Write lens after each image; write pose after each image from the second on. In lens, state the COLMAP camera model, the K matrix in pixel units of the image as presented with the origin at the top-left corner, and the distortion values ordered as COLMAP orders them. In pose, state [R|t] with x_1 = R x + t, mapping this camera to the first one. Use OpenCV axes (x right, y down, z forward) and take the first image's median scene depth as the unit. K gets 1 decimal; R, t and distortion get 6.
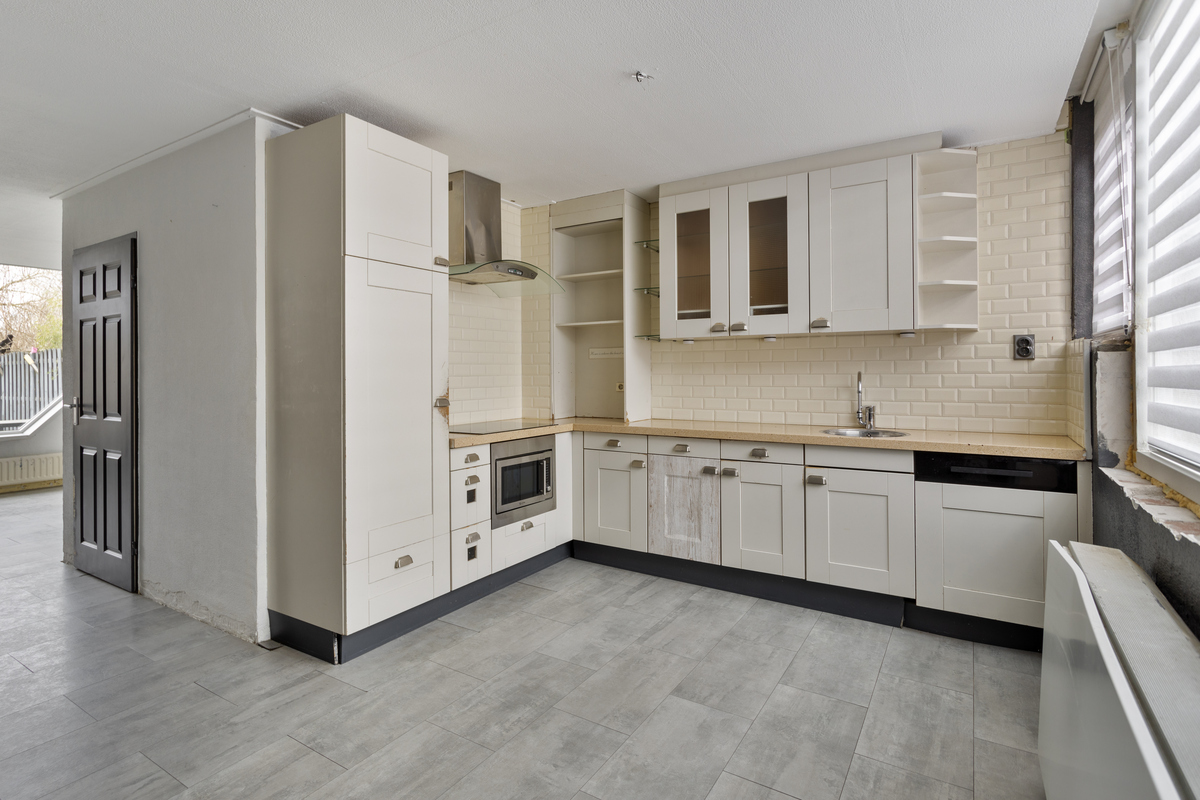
lens RADIAL K [[611.6, 0, 582.0], [0, 611.6, 369.3], [0, 0, 1]] dist [-0.003604, 0.002782]
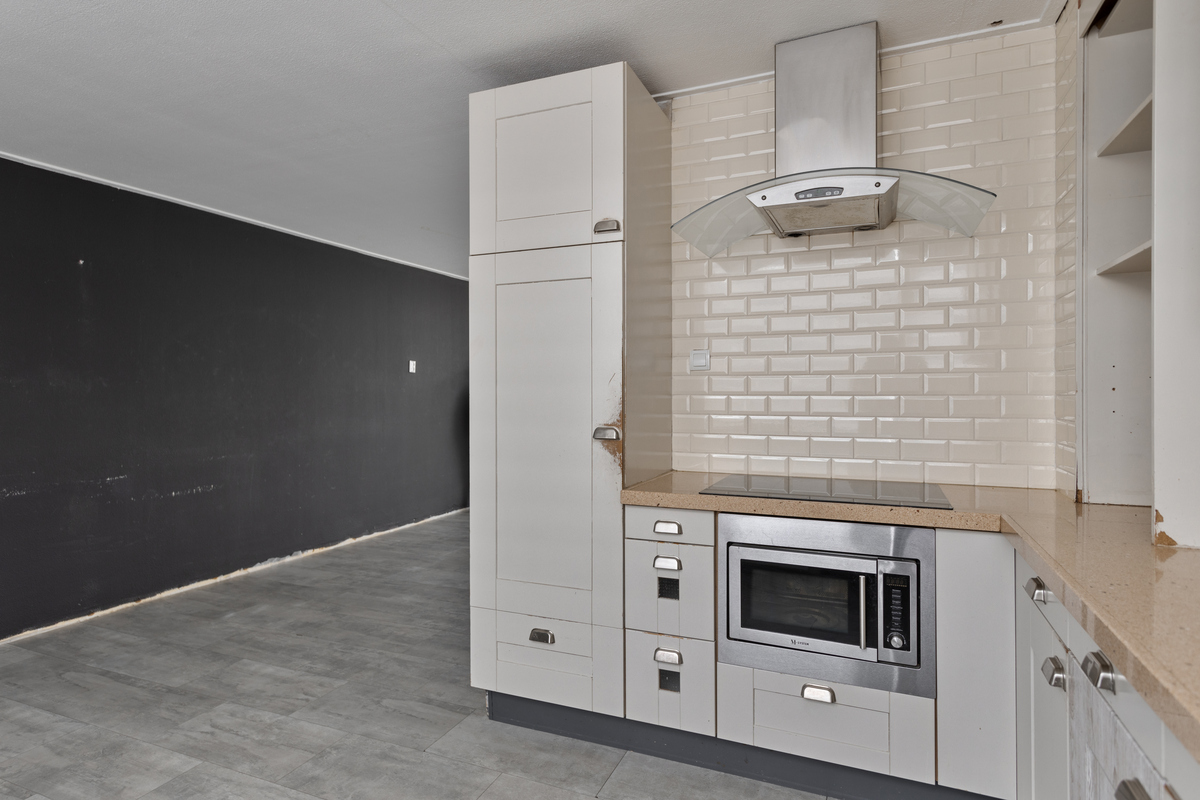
lens RADIAL K [[666.6, 0, 597.1], [0, 666.6, 392.5], [0, 0, 1]] dist [-0.001588, 0.002712]
pose [[0.154683, 0.004897, -0.987952, 0.506306], [0.004020, 0.999976, 0.005586, 0.005384], [0.987956, -0.004836, 0.154660, 0.881213]]
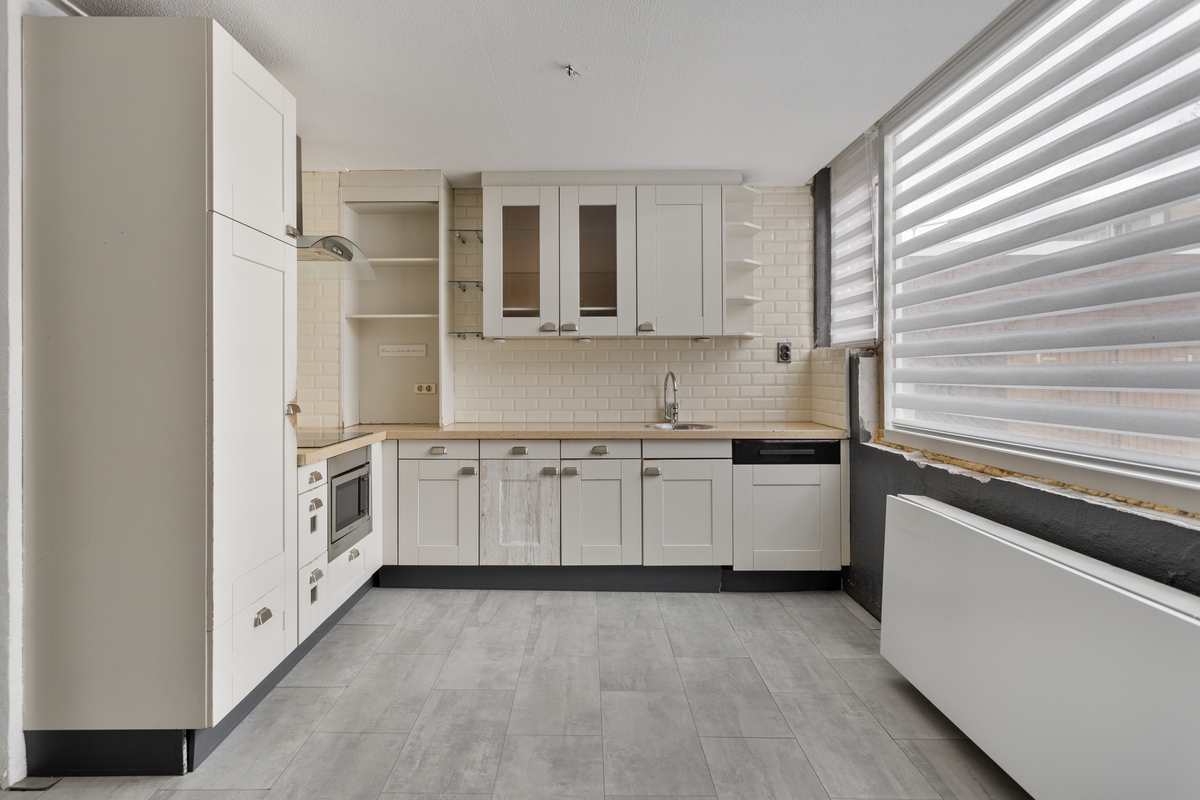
lens RADIAL K [[666.6, 0, 587.1], [0, 666.6, 367.1], [0, 0, 1]] dist [-0.001588, 0.002712]
pose [[0.843476, 0.006346, 0.537129, -0.373749], [-0.003562, 0.999974, -0.006222, 0.003969], [-0.537155, 0.003335, 0.843477, 0.066670]]
